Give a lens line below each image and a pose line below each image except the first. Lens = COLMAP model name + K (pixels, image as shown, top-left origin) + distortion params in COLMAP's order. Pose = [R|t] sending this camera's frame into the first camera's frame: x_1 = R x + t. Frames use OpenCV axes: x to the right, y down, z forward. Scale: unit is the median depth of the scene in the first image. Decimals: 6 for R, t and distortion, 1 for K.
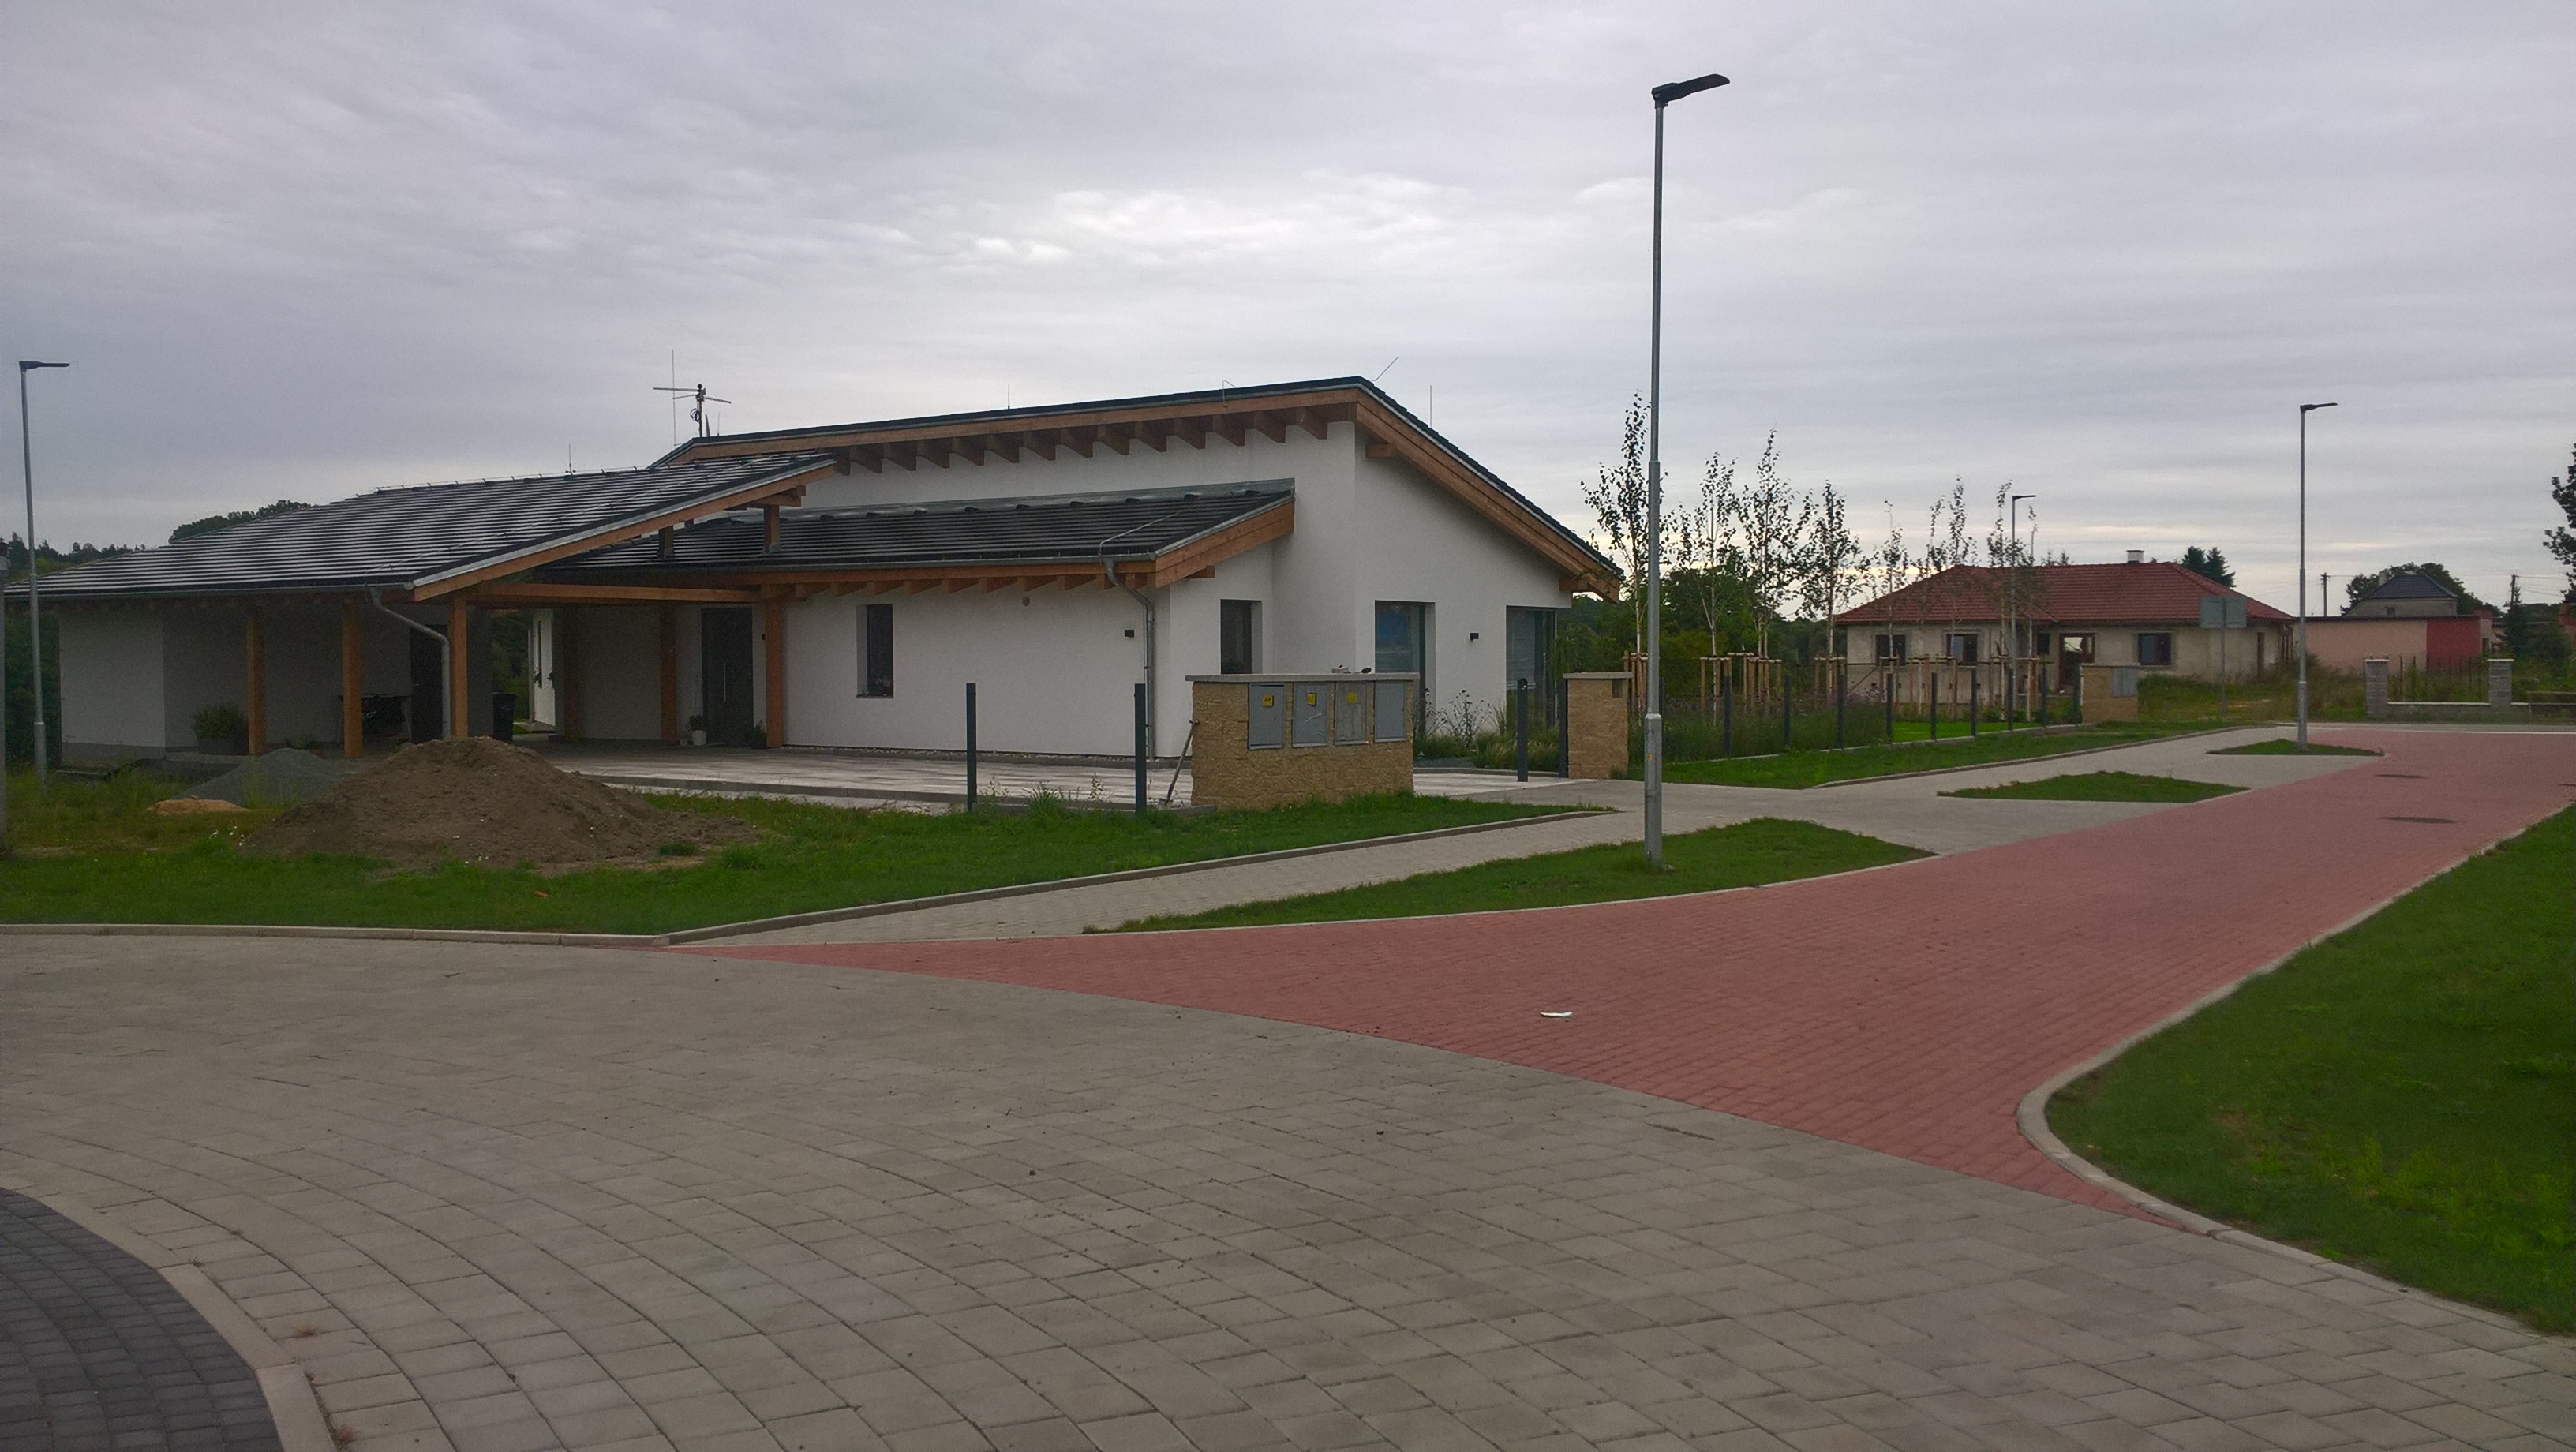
lens RADIAL K [[2088.1, 0, 1337.0], [0, 2088.1, 812.7], [0, 0, 1]] dist [0.080438, -0.129111]
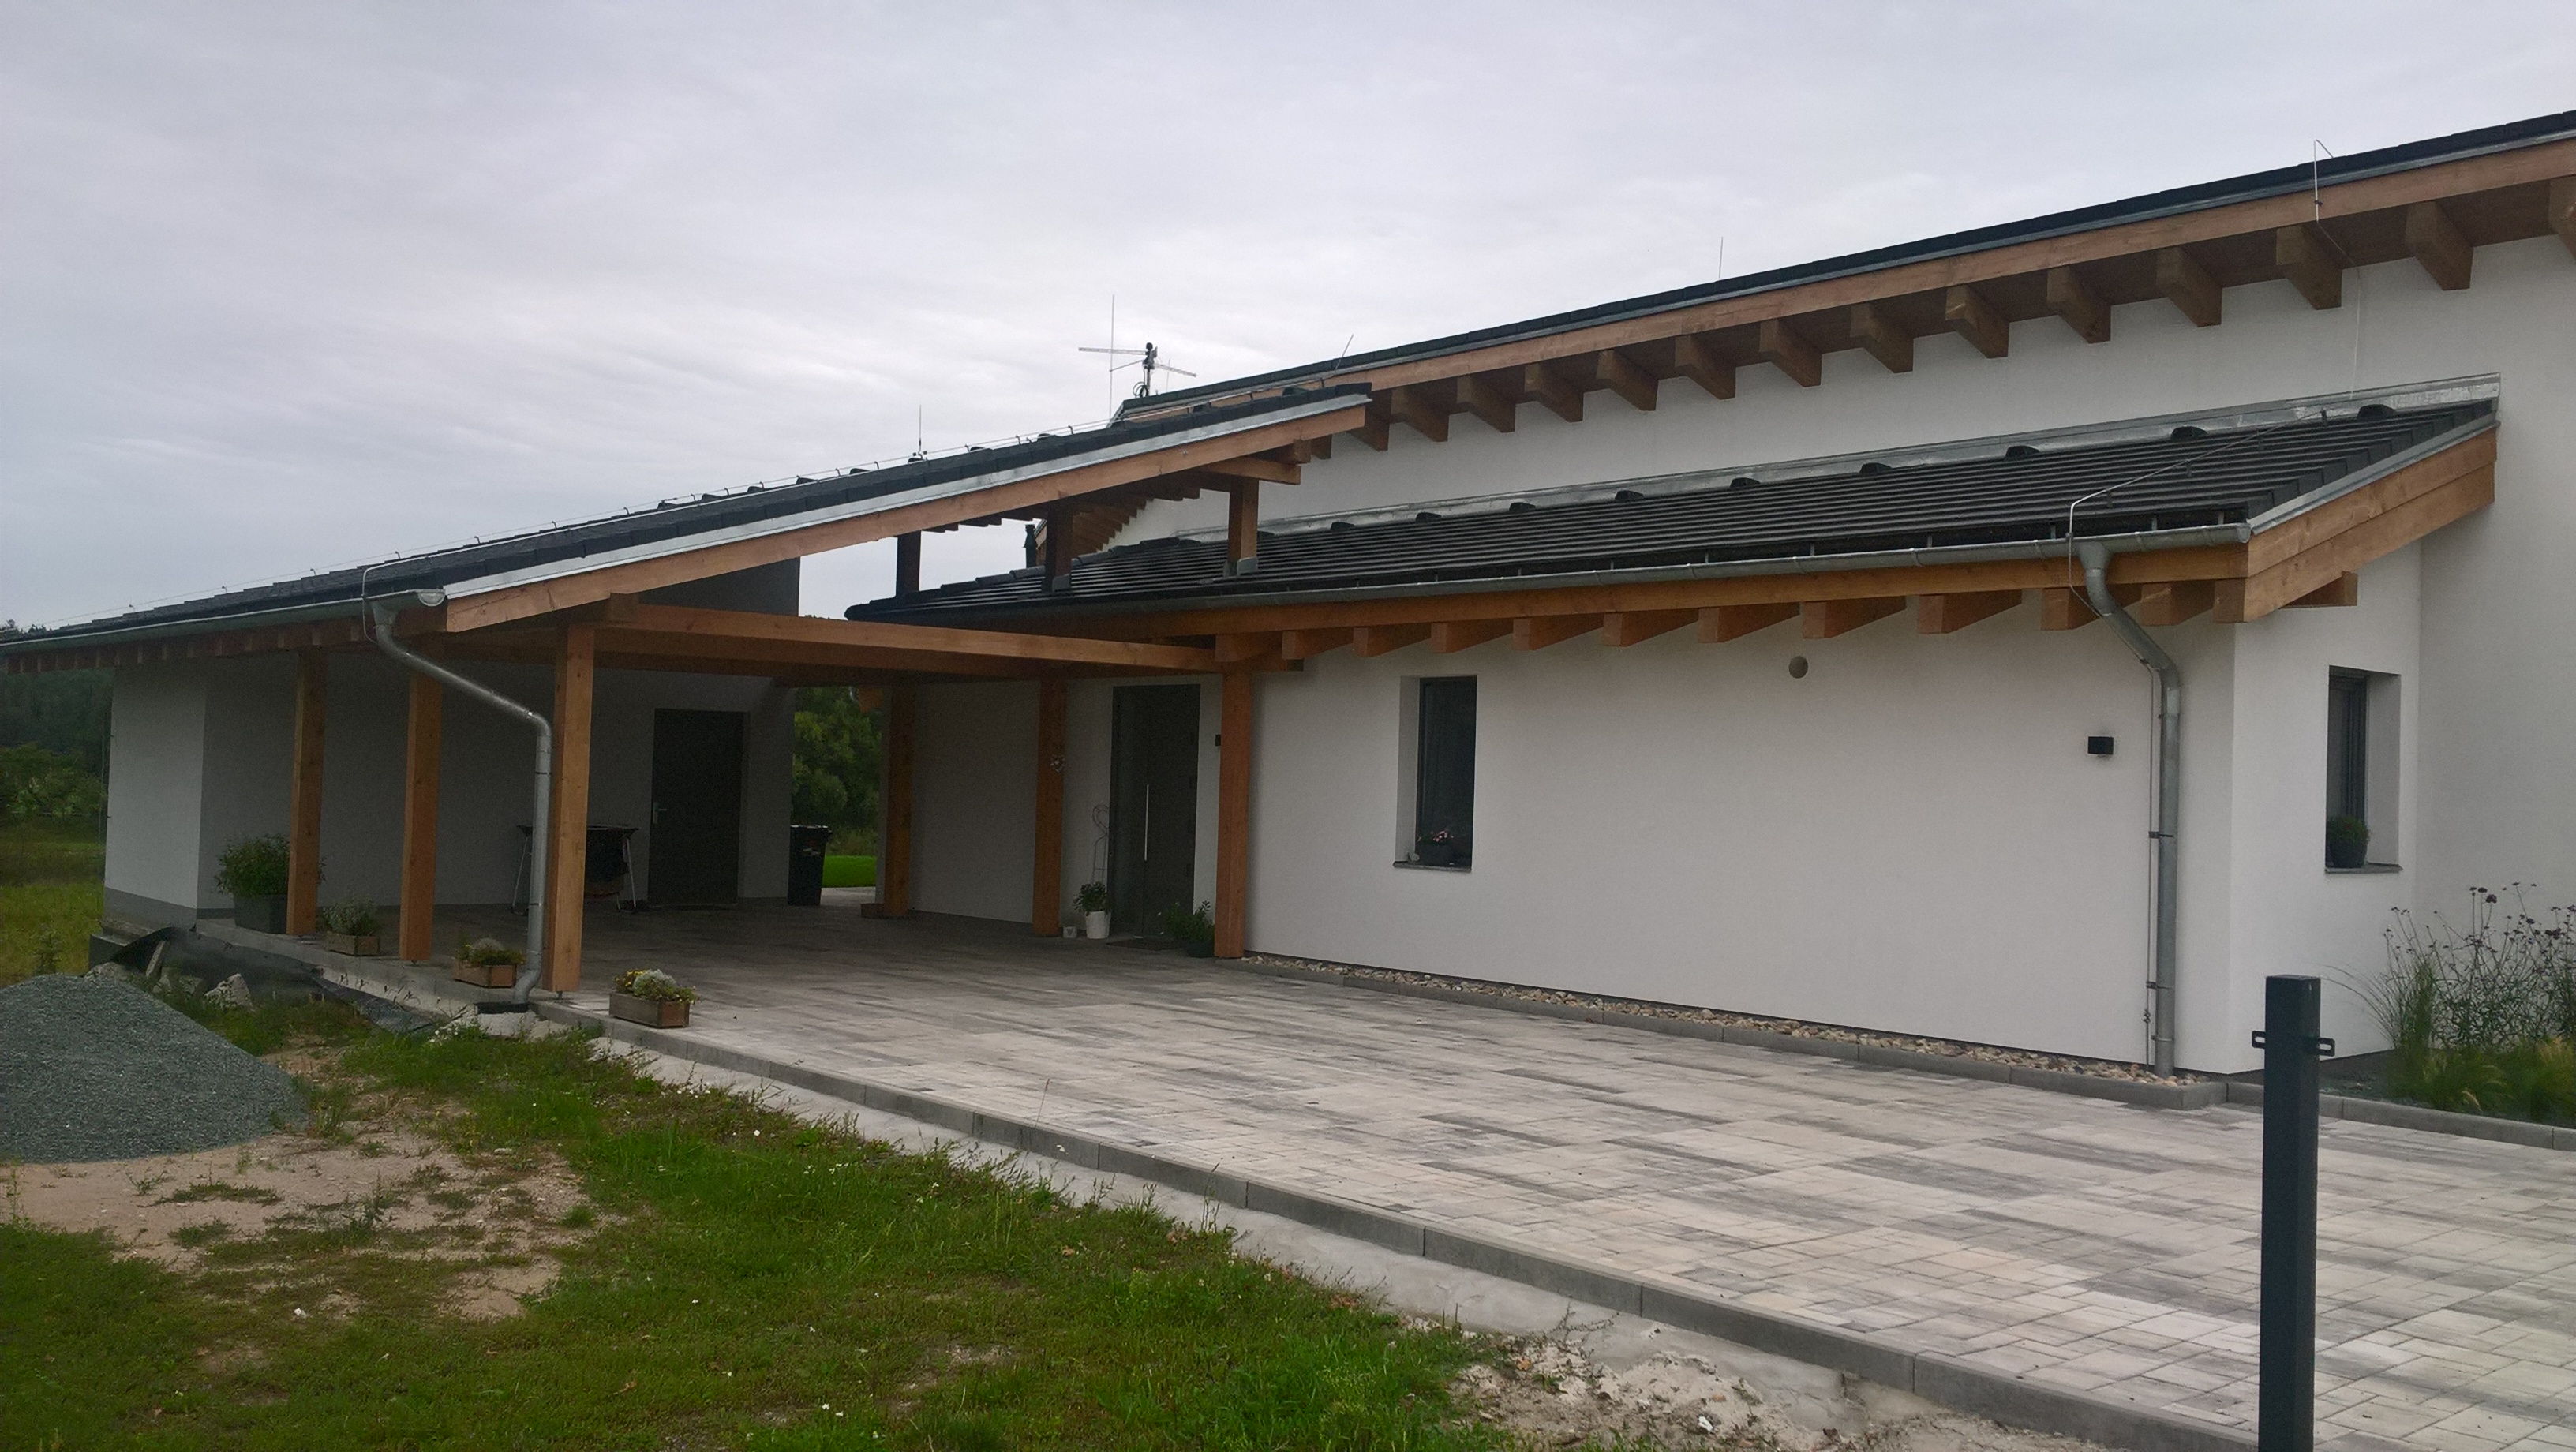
lens RADIAL K [[2054.8, 0, 1297.9], [0, 2054.8, 735.6], [0, 0, 1]] dist [0.021615, -0.025119]
pose [[0.971073, 0.023493, -0.237624, -0.140908], [-0.046829, 0.994560, -0.093041, -0.040919], [0.234146, 0.101478, 0.966891, 0.542958]]
